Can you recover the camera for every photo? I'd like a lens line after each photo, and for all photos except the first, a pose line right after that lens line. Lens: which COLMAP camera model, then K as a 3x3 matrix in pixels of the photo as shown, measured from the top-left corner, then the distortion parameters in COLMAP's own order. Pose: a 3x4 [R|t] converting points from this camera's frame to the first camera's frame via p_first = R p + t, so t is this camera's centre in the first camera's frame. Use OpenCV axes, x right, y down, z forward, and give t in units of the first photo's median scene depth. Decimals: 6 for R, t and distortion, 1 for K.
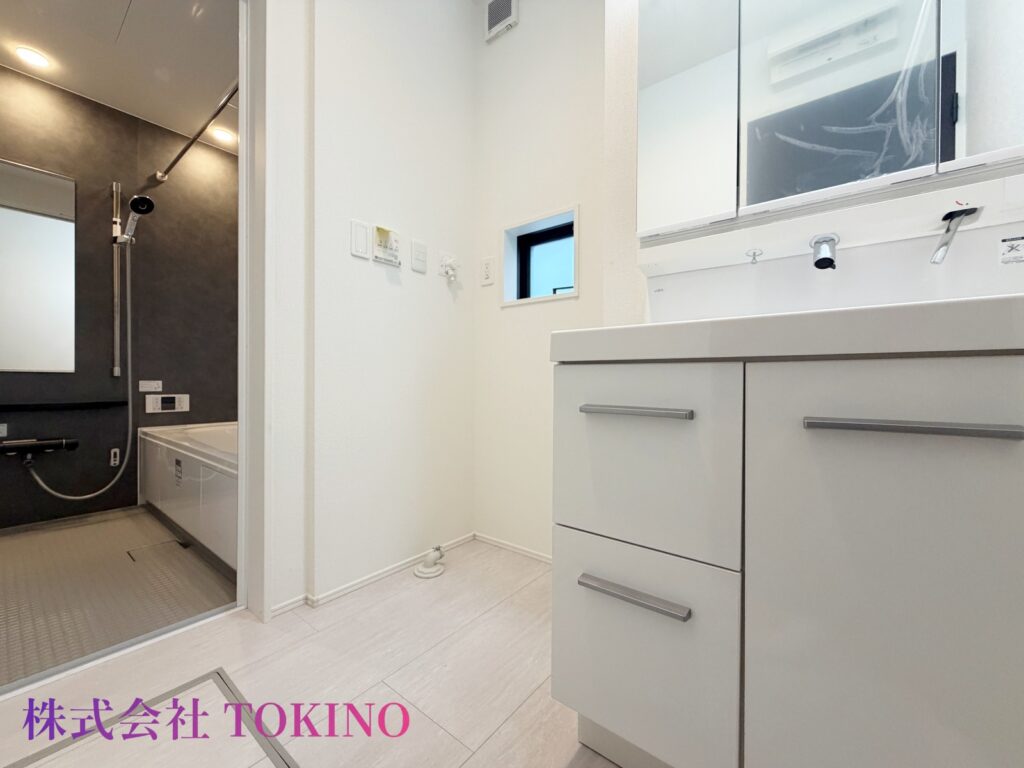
lens RADIAL K [[409.0, 0, 510.0], [0, 409.0, 384.6], [0, 0, 1]] dist [0.000722, -0.000271]
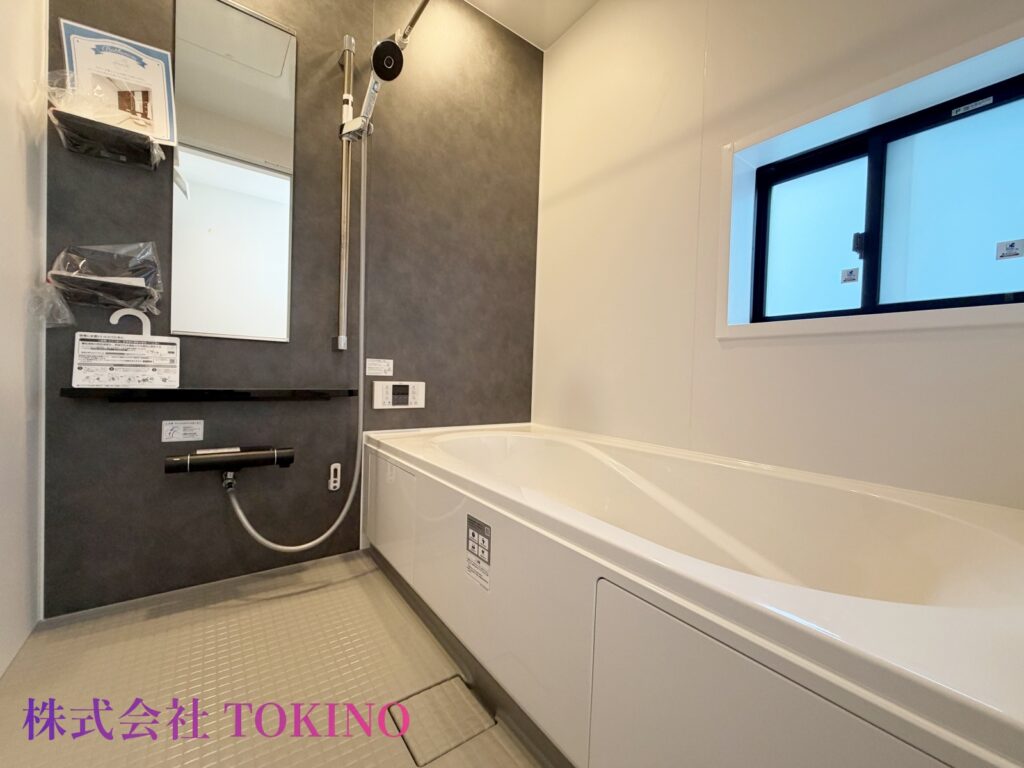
lens RADIAL K [[409.0, 0, 513.2], [0, 409.0, 384.3], [0, 0, 1]] dist [0.000722, -0.000271]
pose [[0.965142, 0.031557, -0.259817, -0.533735], [-0.028918, 0.999484, 0.013974, 0.015966], [0.260124, -0.005973, 0.965557, 0.453859]]
